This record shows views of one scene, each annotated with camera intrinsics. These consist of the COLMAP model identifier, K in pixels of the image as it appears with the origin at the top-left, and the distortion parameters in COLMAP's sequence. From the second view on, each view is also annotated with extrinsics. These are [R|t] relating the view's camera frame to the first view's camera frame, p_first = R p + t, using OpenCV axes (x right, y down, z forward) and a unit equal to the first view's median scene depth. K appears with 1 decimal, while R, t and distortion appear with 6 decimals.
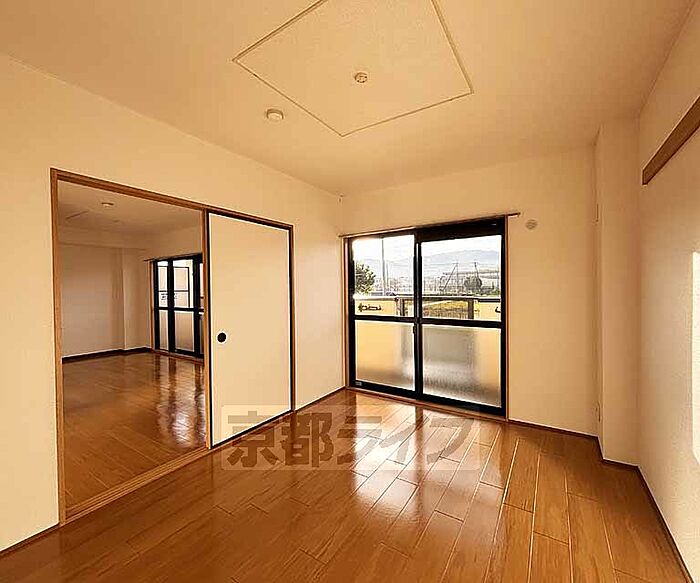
lens RADIAL K [[309.4, 0, 350.0], [0, 309.4, 291.5], [0, 0, 1]] dist [0.004242, -0.000304]
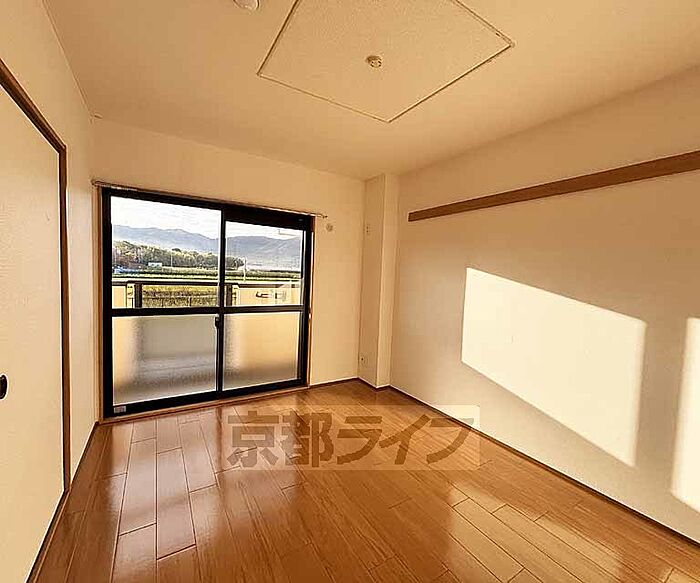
lens RADIAL K [[309.4, 0, 350.0], [0, 309.4, 291.5], [0, 0, 1]] dist [0.004242, -0.000304]
pose [[0.420120, -0.017228, 0.907305, -0.425549], [-0.033300, 0.998854, 0.034385, -0.001405], [-0.906857, -0.044659, 0.419065, 0.308432]]
